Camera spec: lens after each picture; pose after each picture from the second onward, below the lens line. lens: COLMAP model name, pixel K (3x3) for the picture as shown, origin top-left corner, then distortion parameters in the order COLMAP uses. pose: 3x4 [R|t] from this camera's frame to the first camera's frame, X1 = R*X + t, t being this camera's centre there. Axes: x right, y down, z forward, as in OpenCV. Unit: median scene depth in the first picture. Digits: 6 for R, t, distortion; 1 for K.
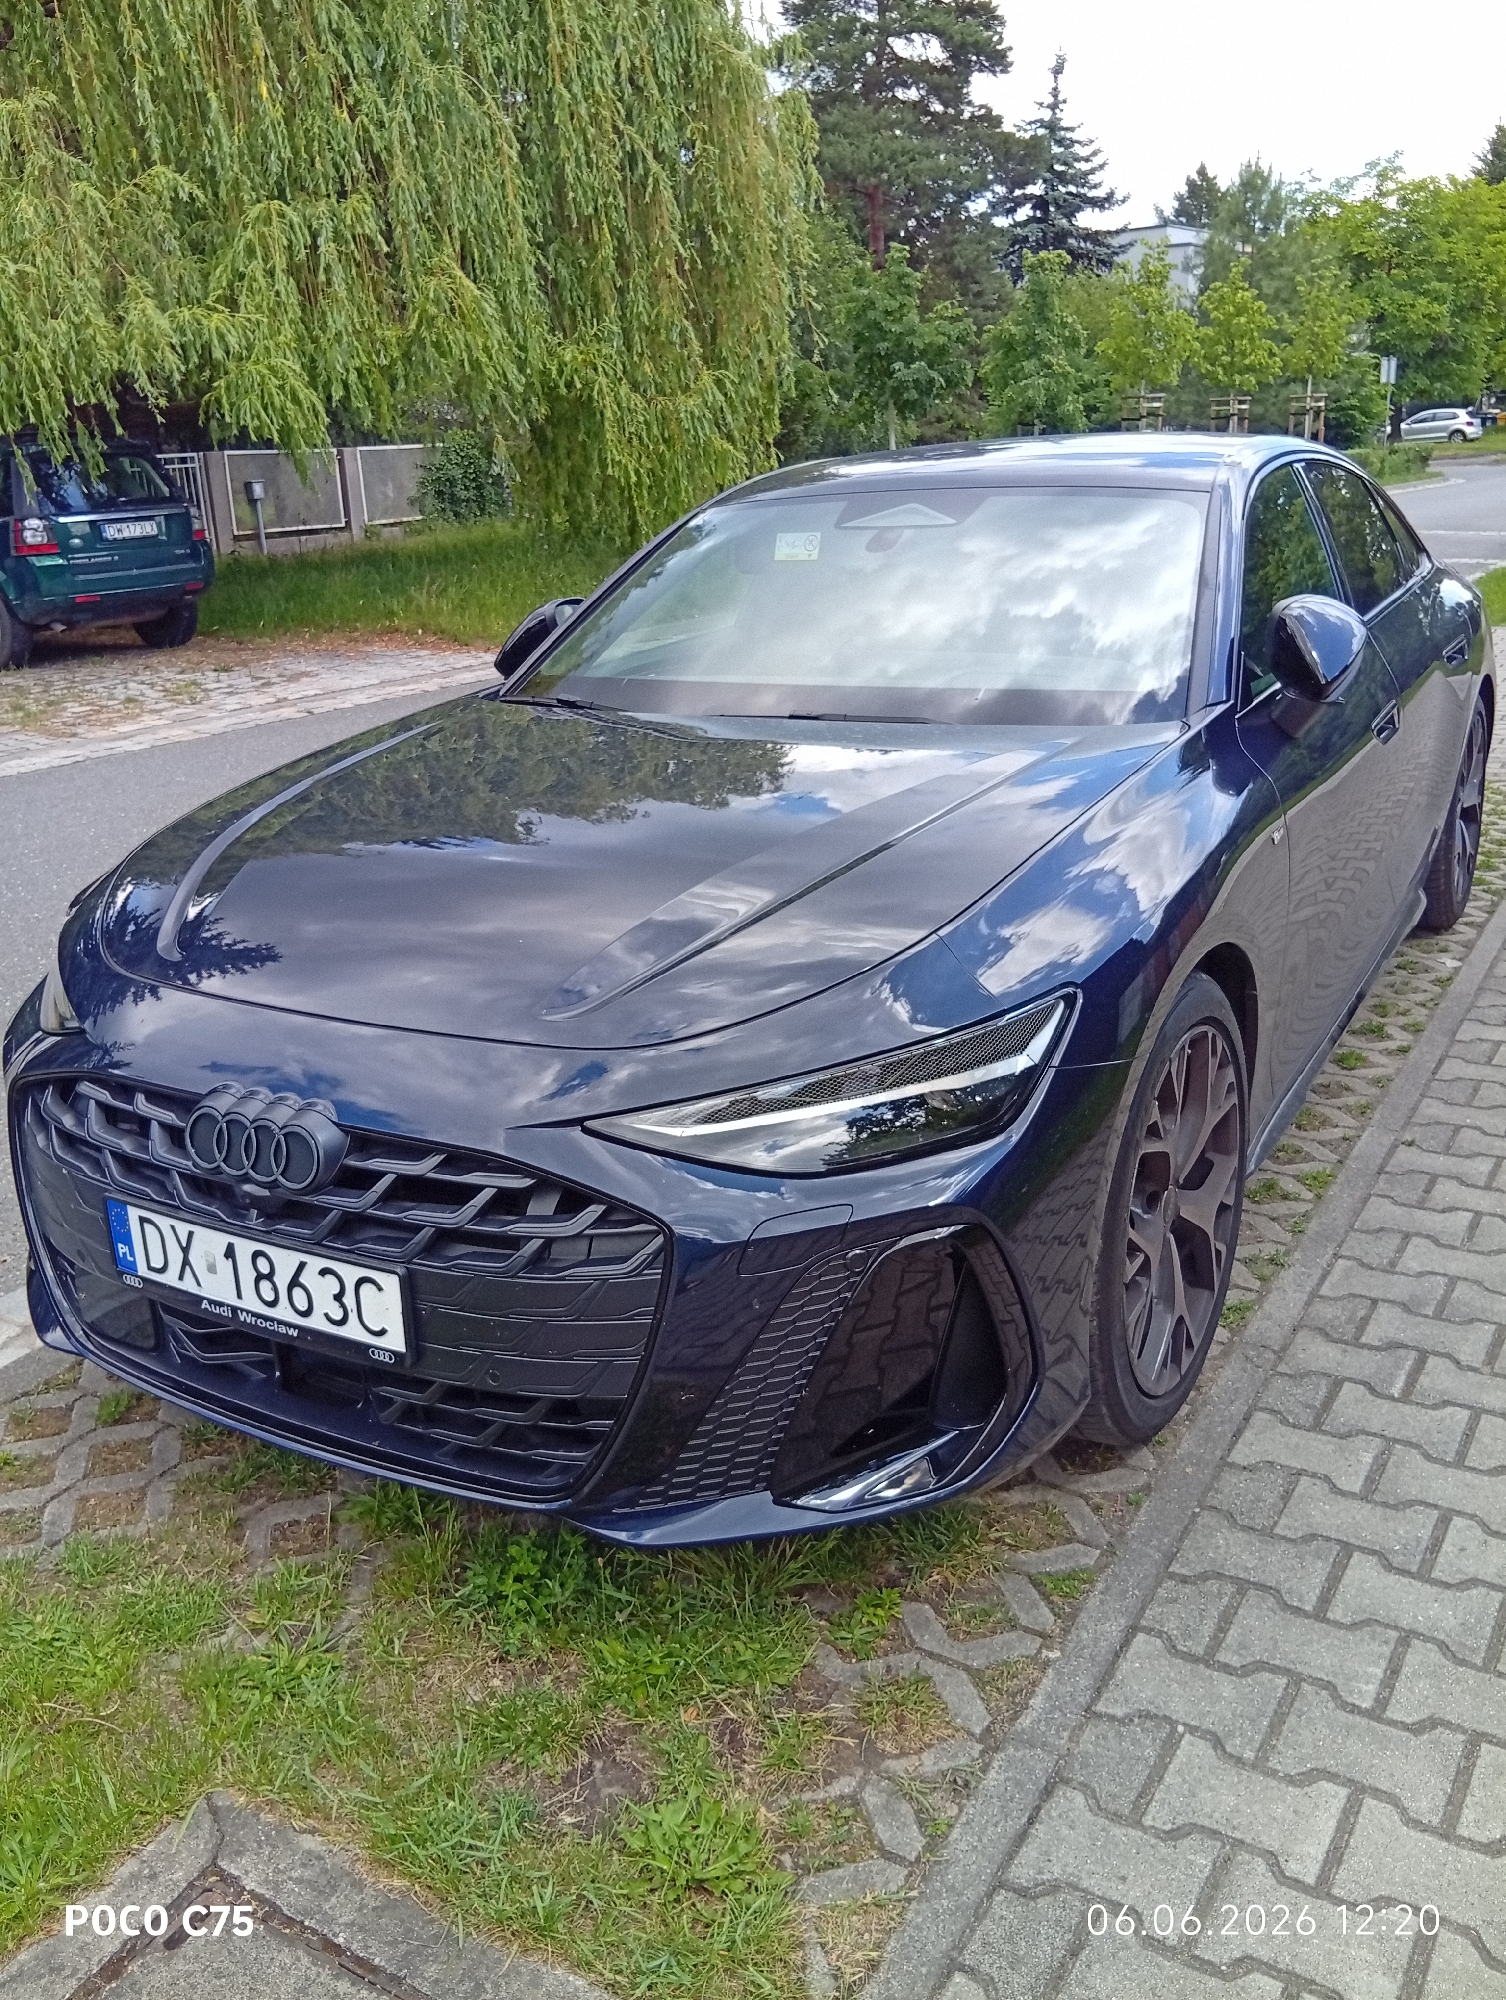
lens RADIAL K [[1611.0, 0, 753.0], [0, 1611.0, 1000.0], [0, 0, 1]] dist [0.053536, -0.117103]
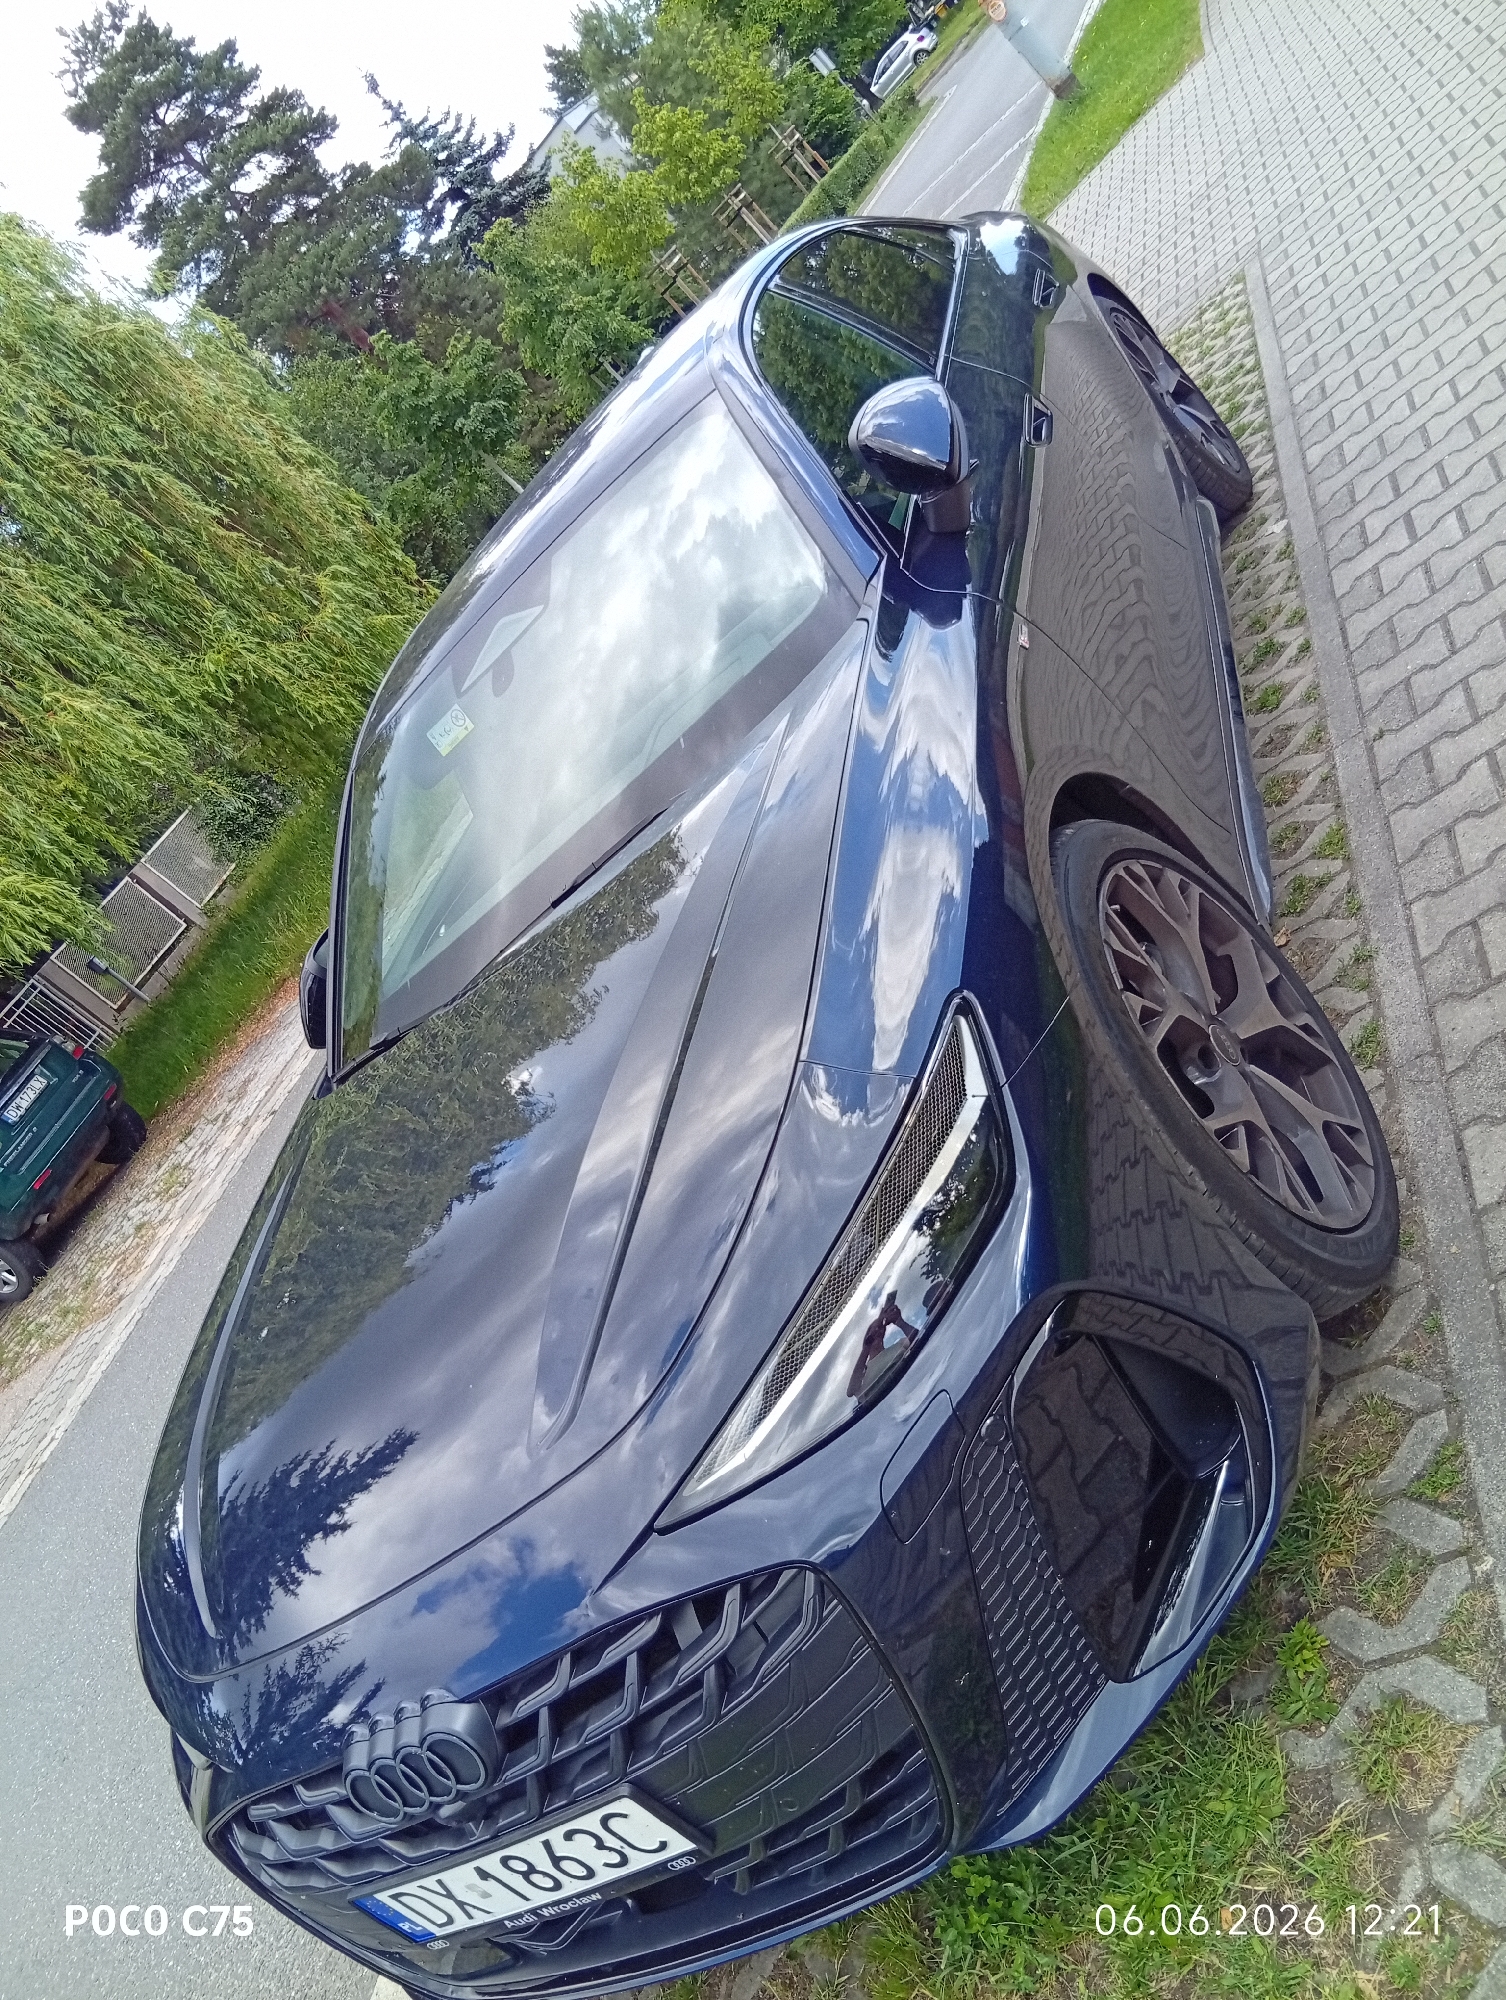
lens RADIAL K [[1611.0, 0, 753.0], [0, 1611.0, 1000.0], [0, 0, 1]] dist [0.053536, -0.117103]
pose [[0.712844, -0.700165, -0.040274, 0.137877], [0.700426, 0.713661, -0.009593, -0.066494], [0.035459, -0.021371, 0.999143, 0.123608]]
